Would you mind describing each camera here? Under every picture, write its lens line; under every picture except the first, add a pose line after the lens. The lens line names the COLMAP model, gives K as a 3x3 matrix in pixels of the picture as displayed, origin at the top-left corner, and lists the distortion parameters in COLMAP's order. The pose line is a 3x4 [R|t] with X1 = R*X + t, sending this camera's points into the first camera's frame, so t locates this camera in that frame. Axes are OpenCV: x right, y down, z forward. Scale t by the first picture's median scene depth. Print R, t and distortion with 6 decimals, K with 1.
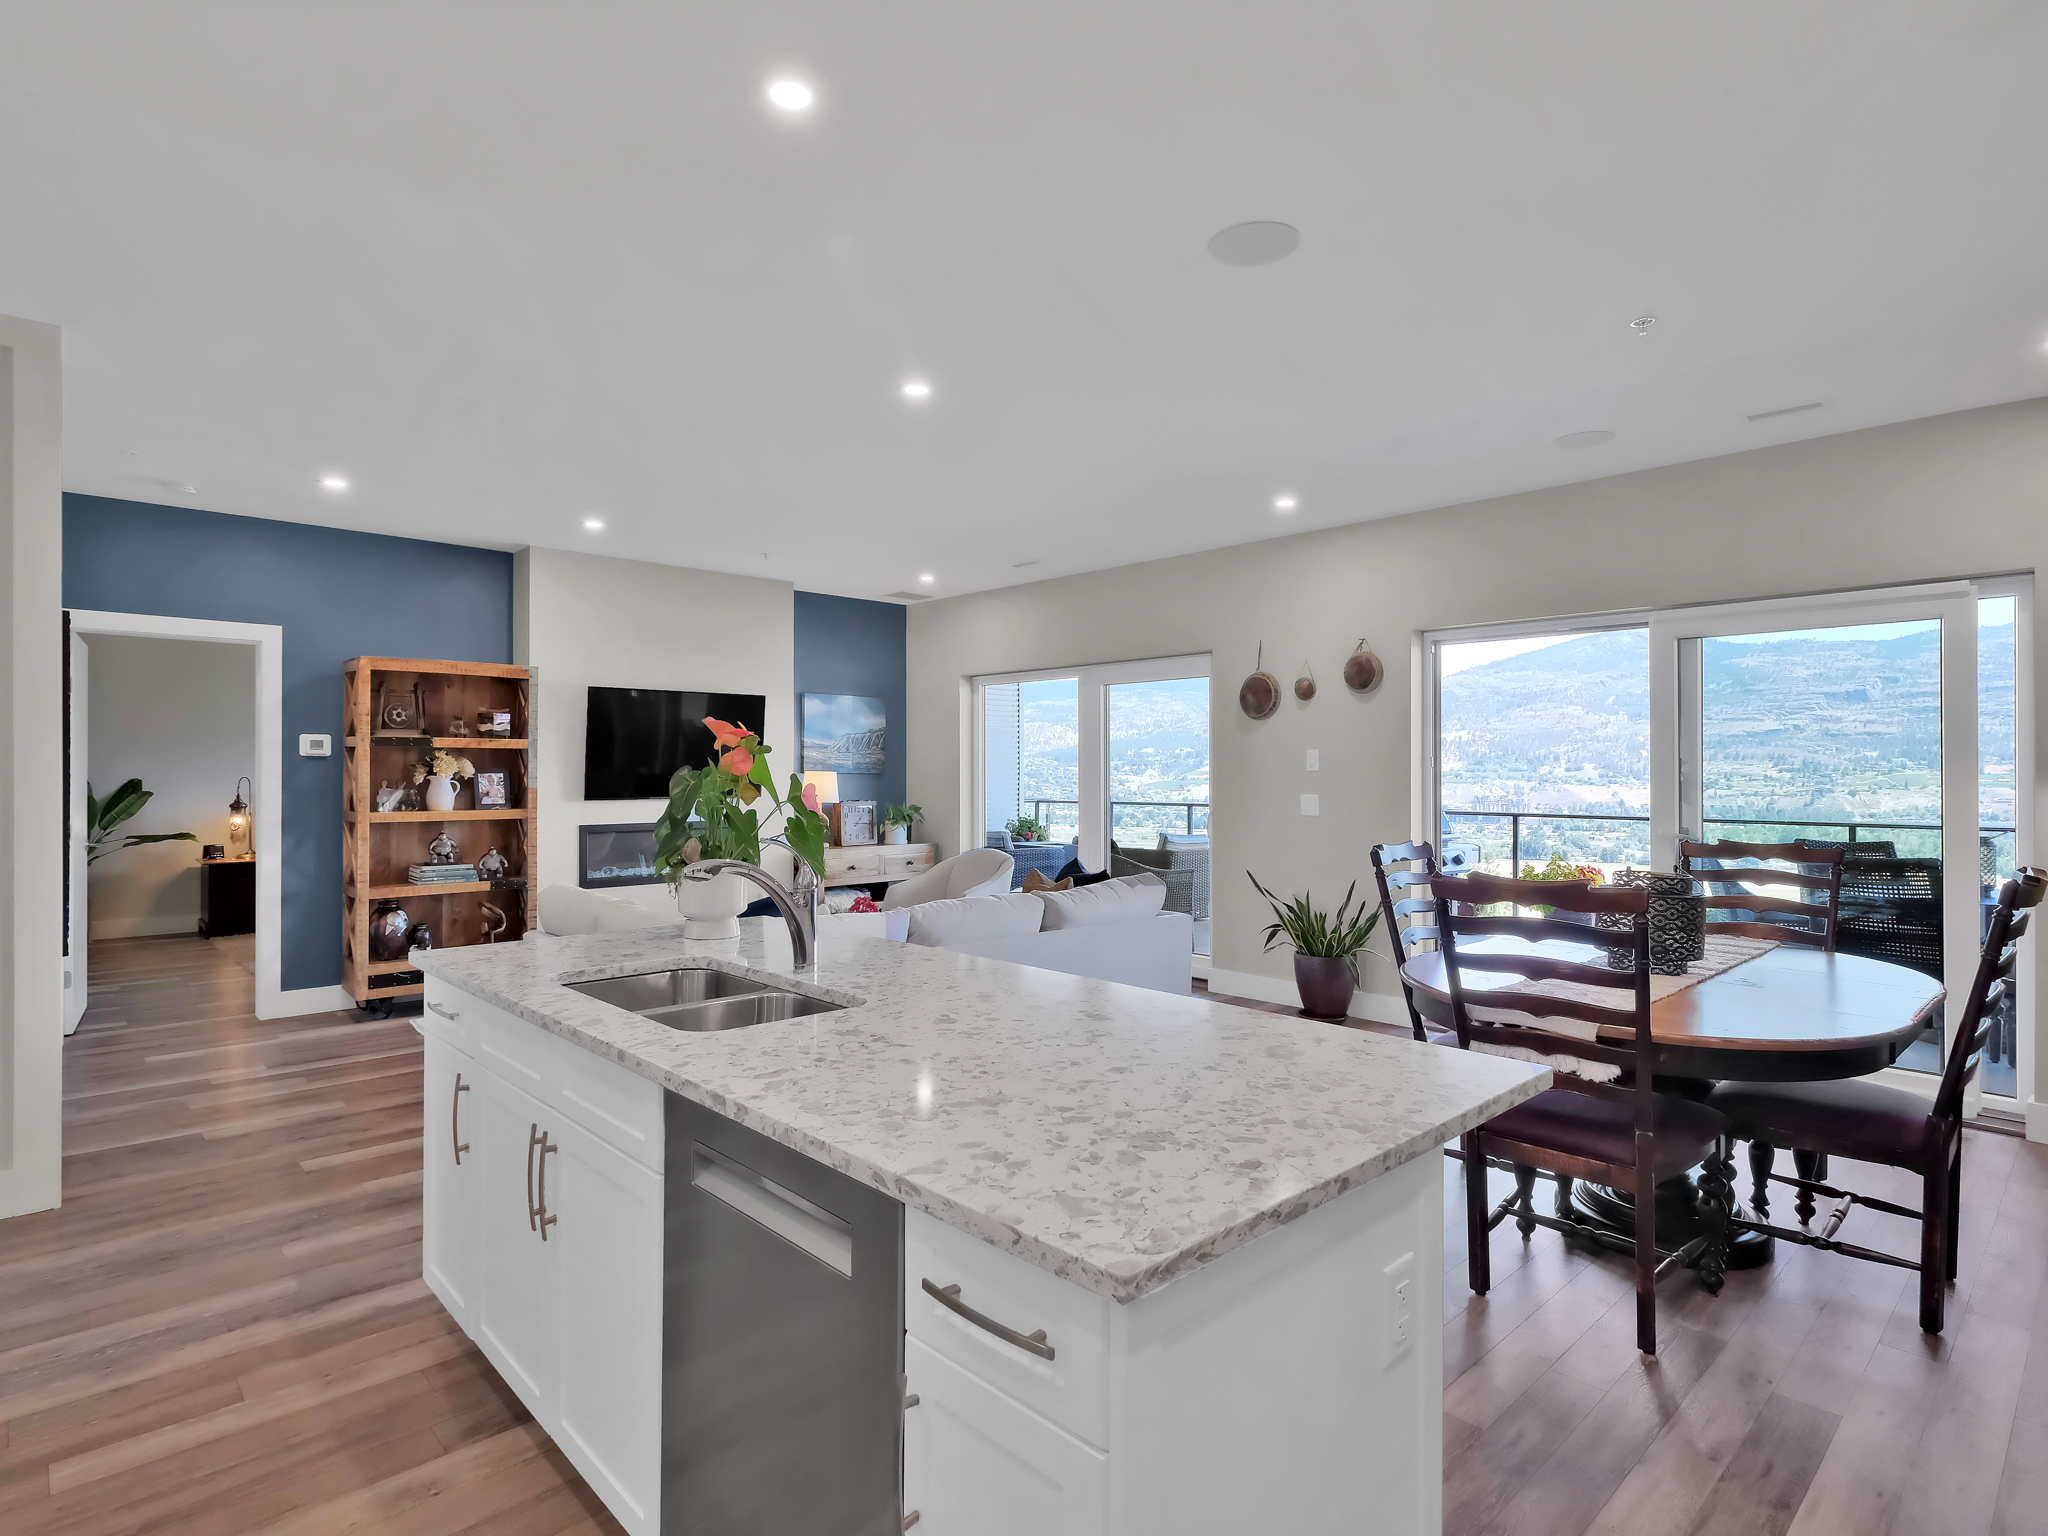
lens RADIAL K [[1072.4, 0, 1015.5], [0, 1072.4, 766.4], [0, 0, 1]] dist [-0.002674, 0.000813]
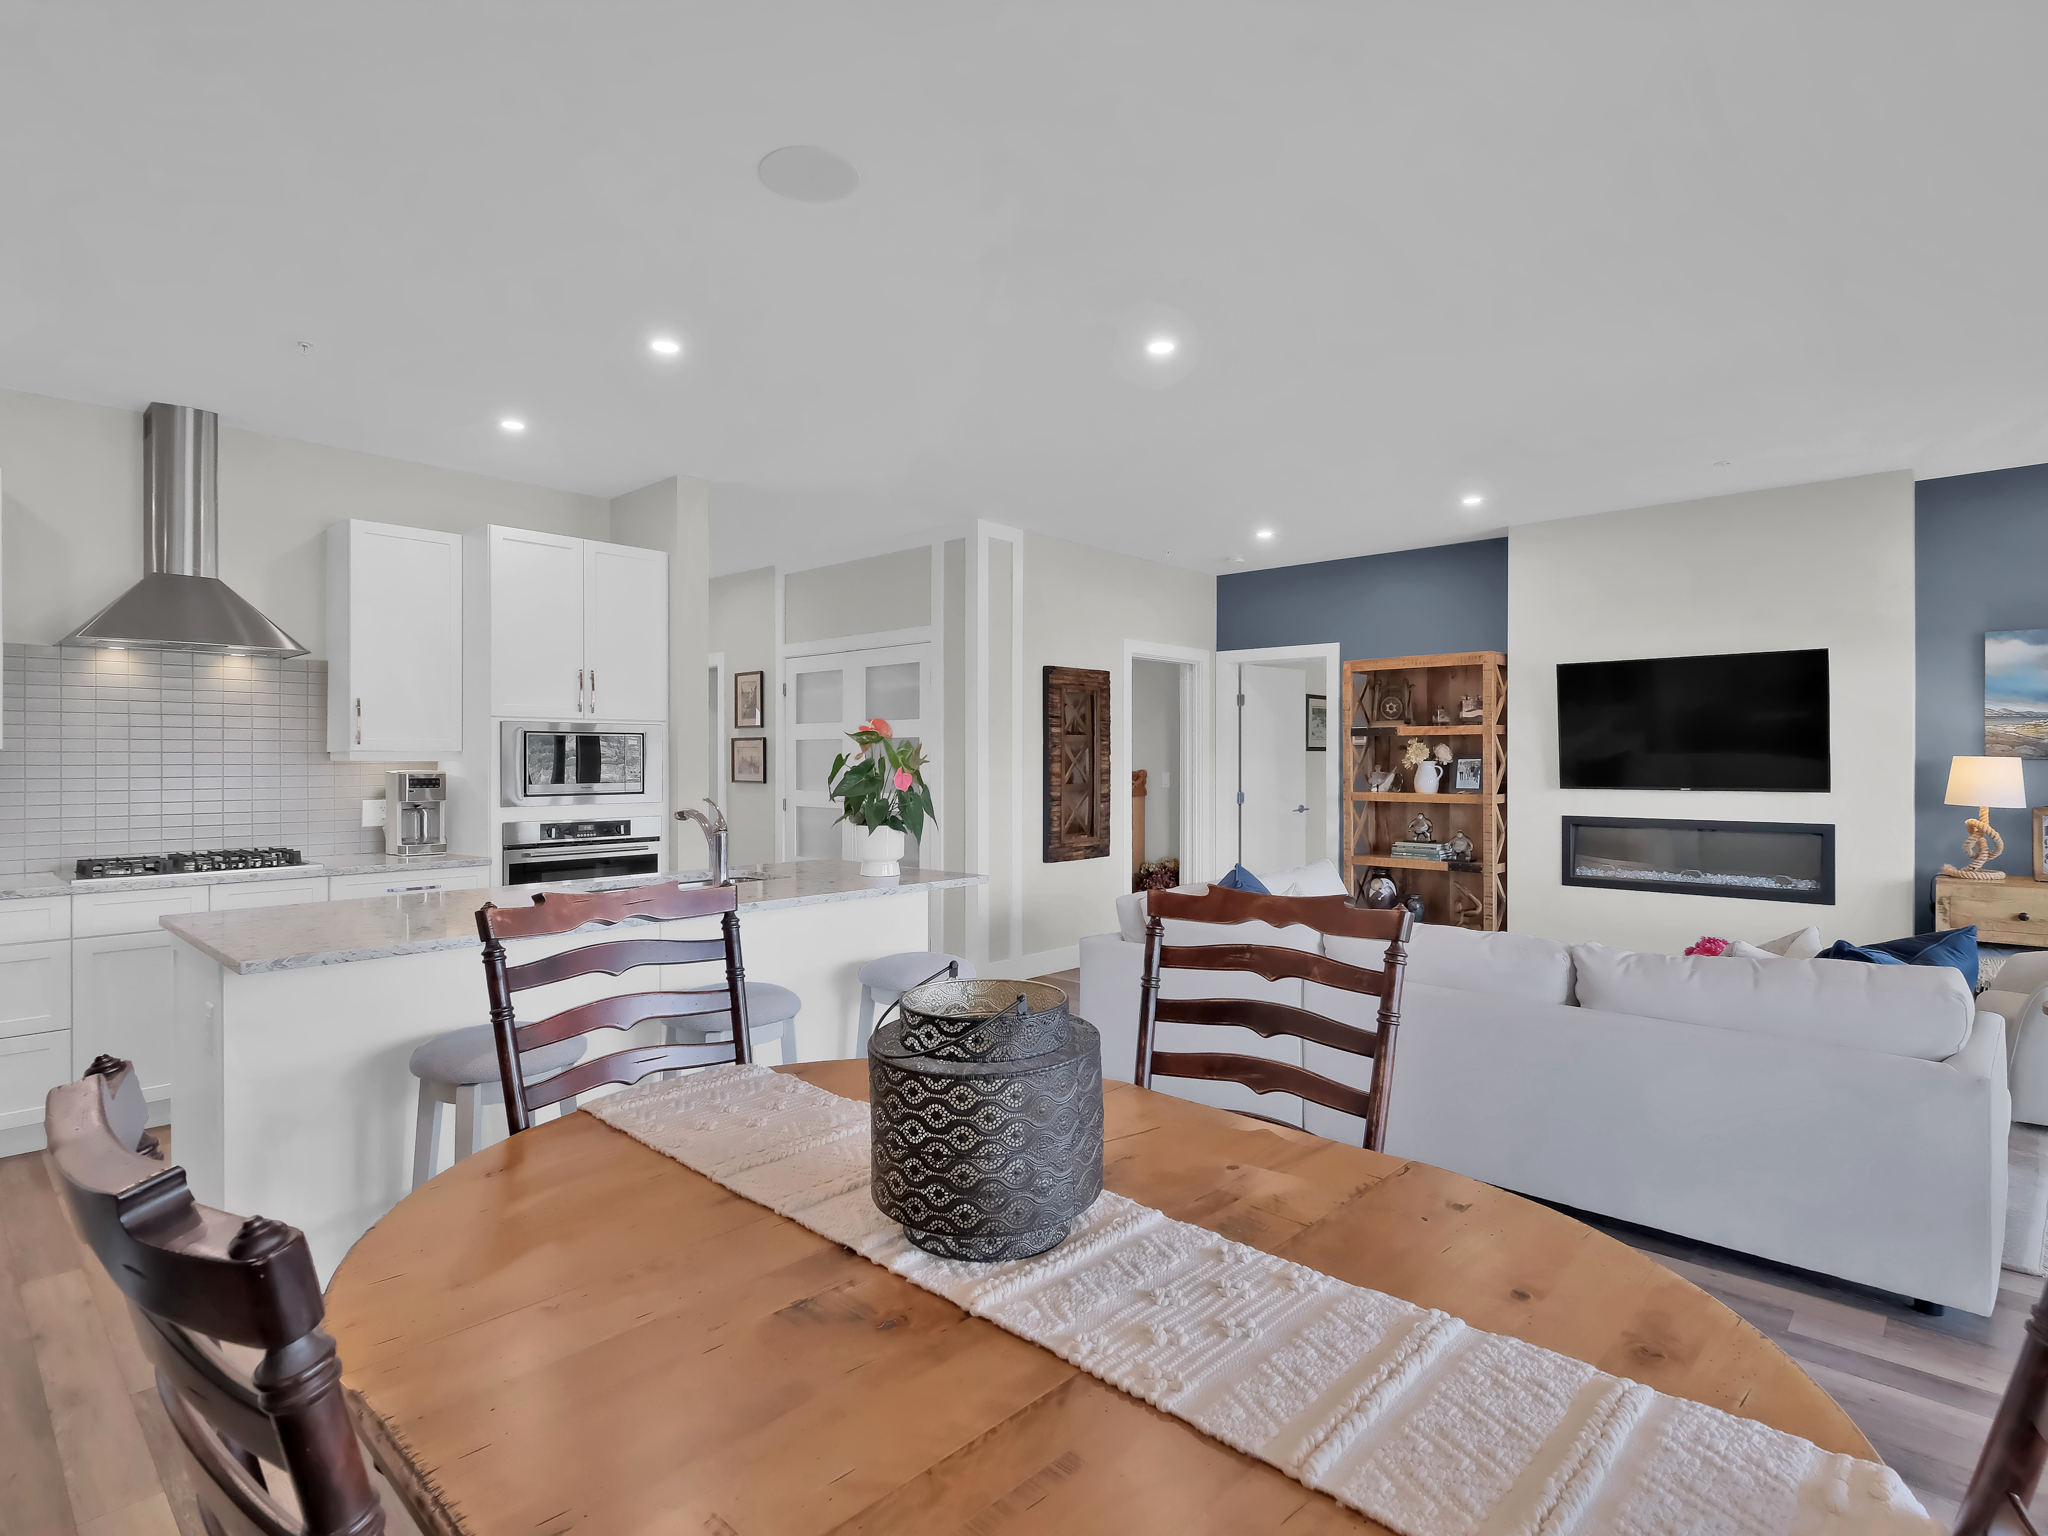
lens RADIAL K [[1057.3, 0, 1009.2], [0, 1057.3, 754.0], [0, 0, 1]] dist [-0.001874, -0.000126]
pose [[0.057172, -0.005412, -0.998350, 0.485782], [0.004289, 0.999977, -0.005175, 0.004912], [0.998355, -0.003986, 0.057194, 0.484039]]
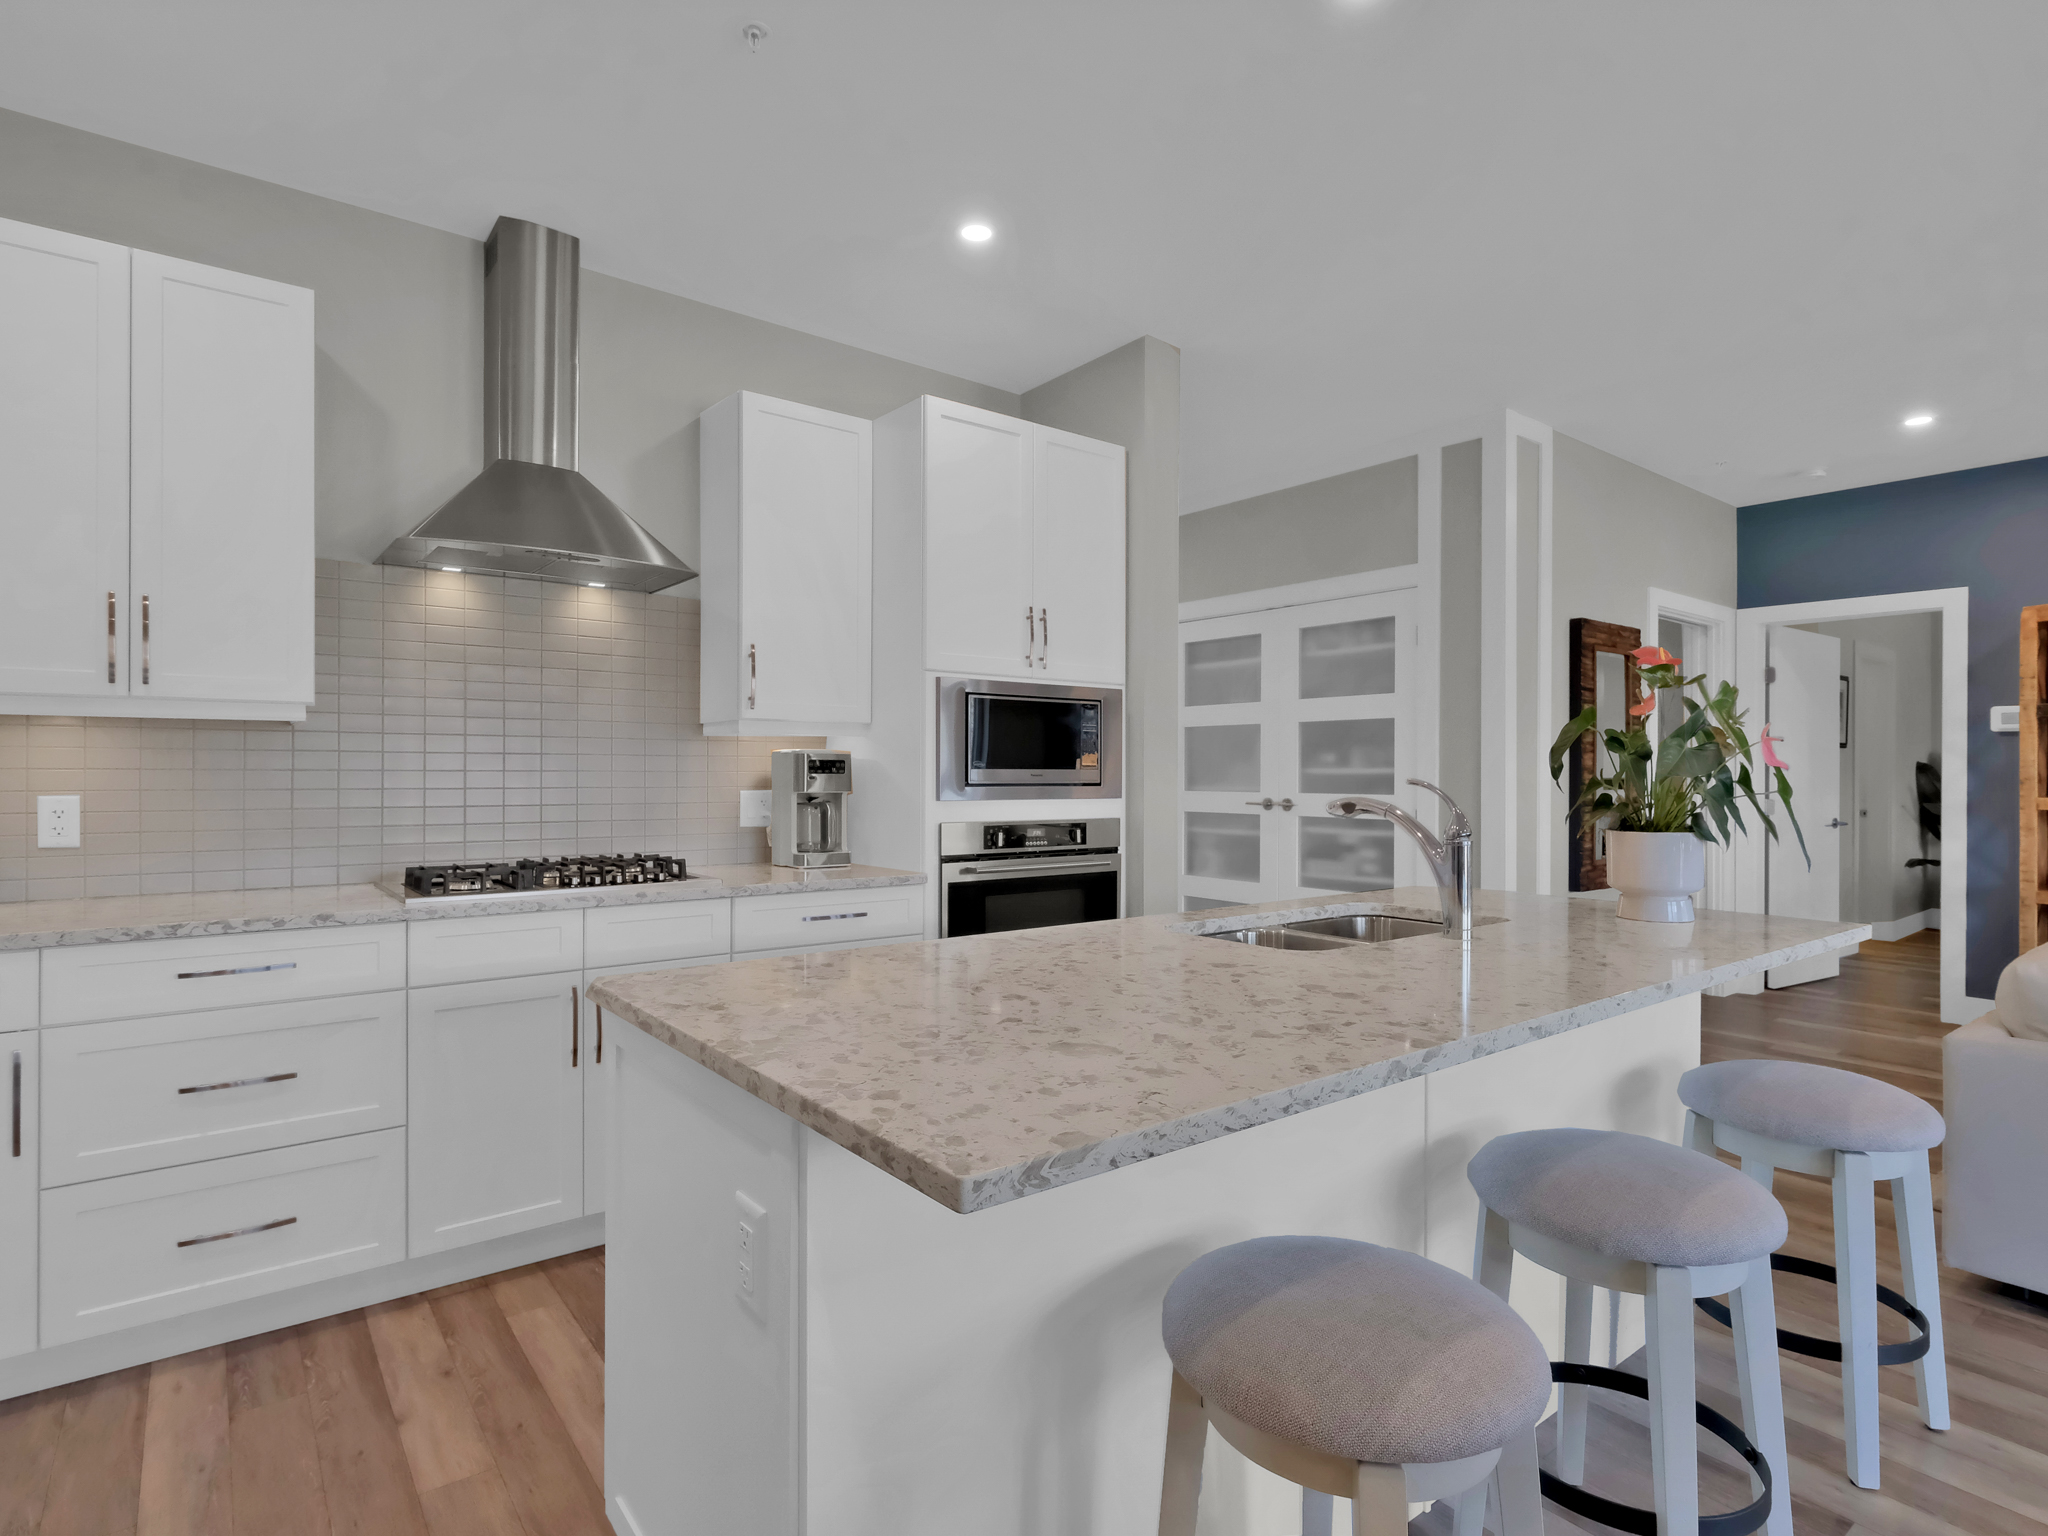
lens RADIAL K [[1065.1, 0, 1018.7], [0, 1065.1, 773.9], [0, 0, 1]] dist [0.001908, 0.000807]
pose [[-0.097037, 0.000699, -0.995281, 0.248990], [-0.001021, 0.999999, 0.000802, 0.022348], [0.995280, 0.001094, -0.097036, 0.268462]]
